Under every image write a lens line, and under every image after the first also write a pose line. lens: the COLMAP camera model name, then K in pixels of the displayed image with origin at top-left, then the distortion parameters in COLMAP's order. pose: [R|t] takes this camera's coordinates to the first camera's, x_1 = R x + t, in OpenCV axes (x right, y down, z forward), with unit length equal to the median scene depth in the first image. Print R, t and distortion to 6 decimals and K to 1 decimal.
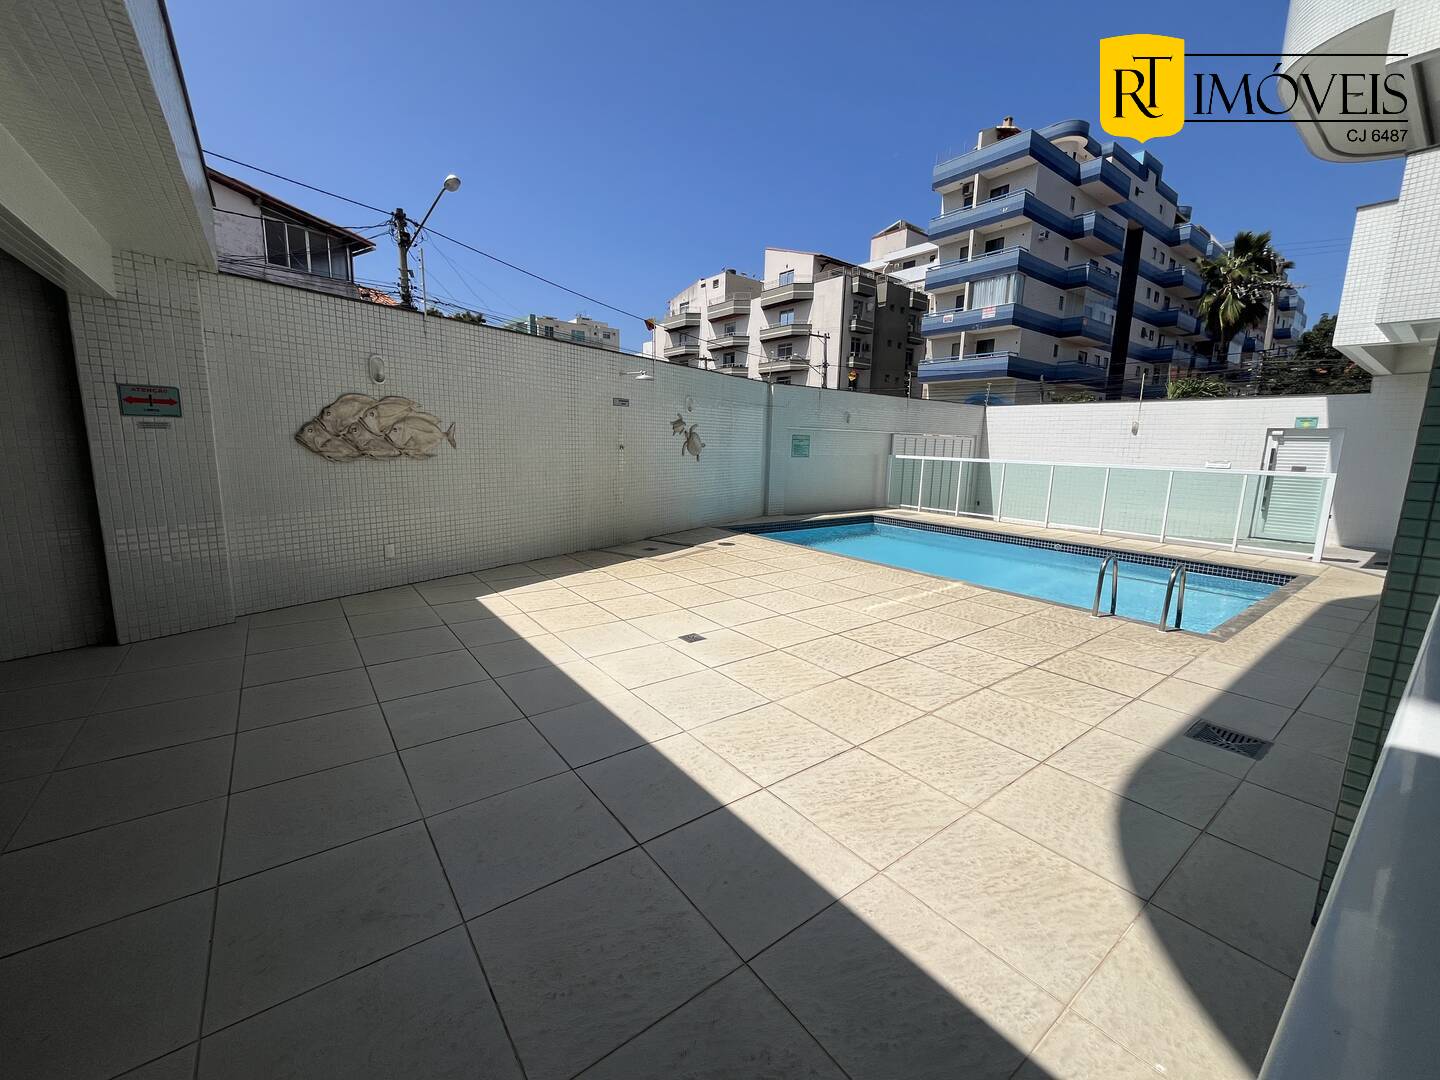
lens RADIAL K [[579.6, 0, 720.2], [0, 579.6, 539.9], [0, 0, 1]] dist [-0.001930, -0.001026]
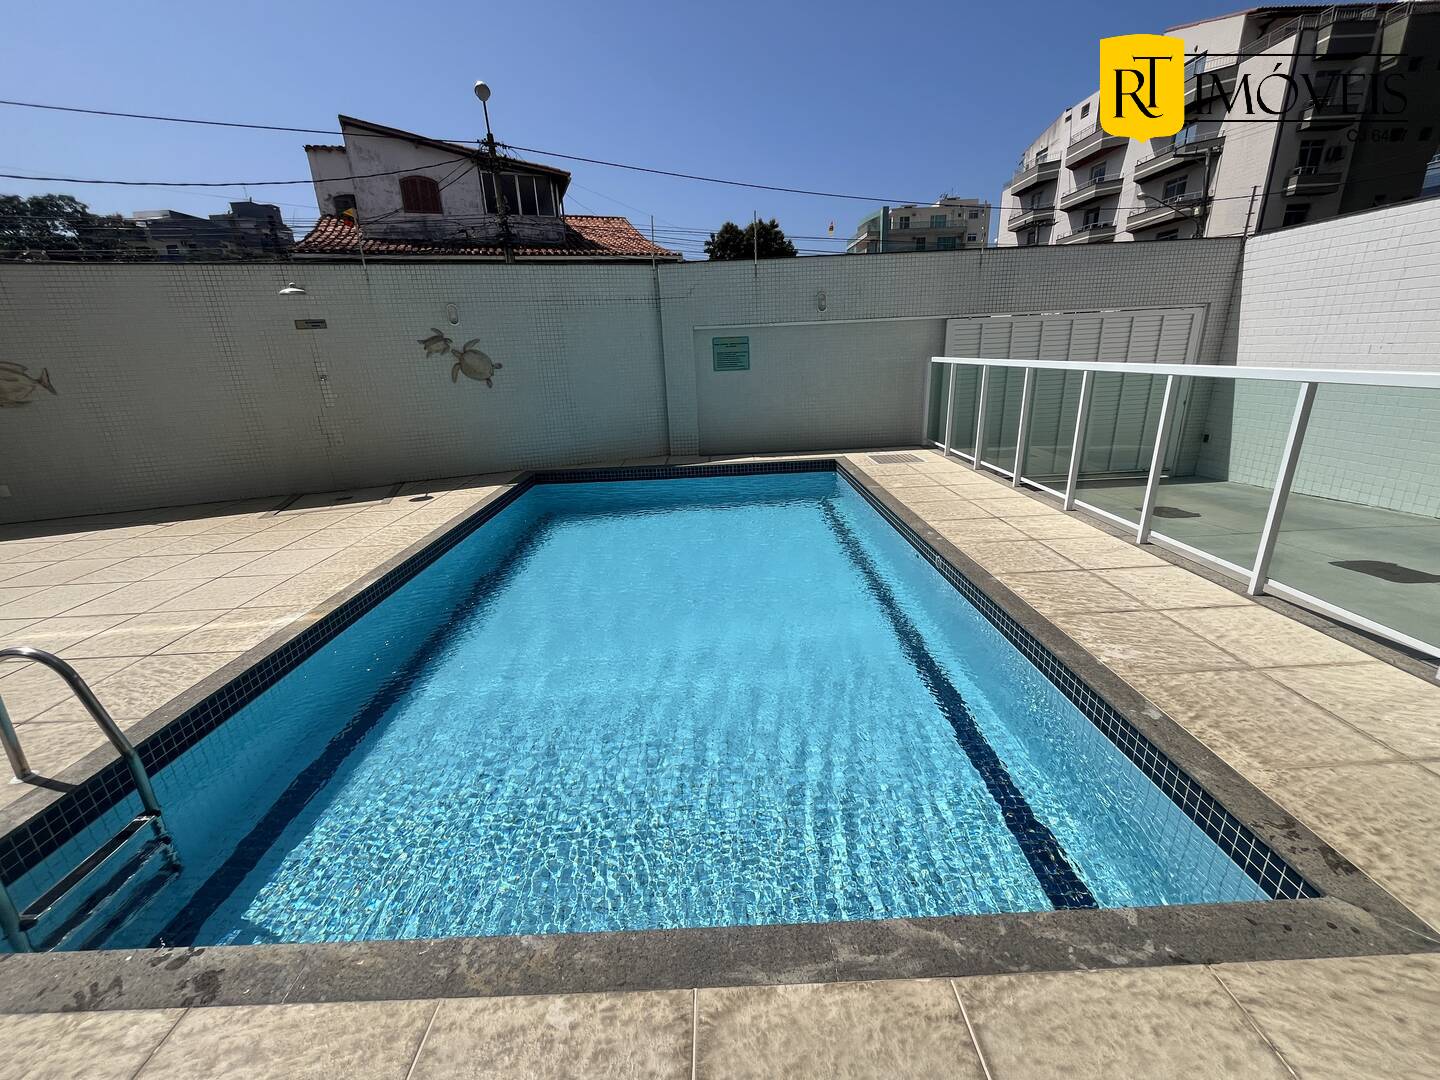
lens RADIAL K [[579.6, 0, 716.4], [0, 579.6, 536.8], [0, 0, 1]] dist [-0.001930, -0.001026]
pose [[0.796198, 0.127121, -0.591531, 0.145751], [-0.039089, 0.986444, 0.159375, -0.014956], [0.603772, -0.103772, 0.790374, 0.111821]]
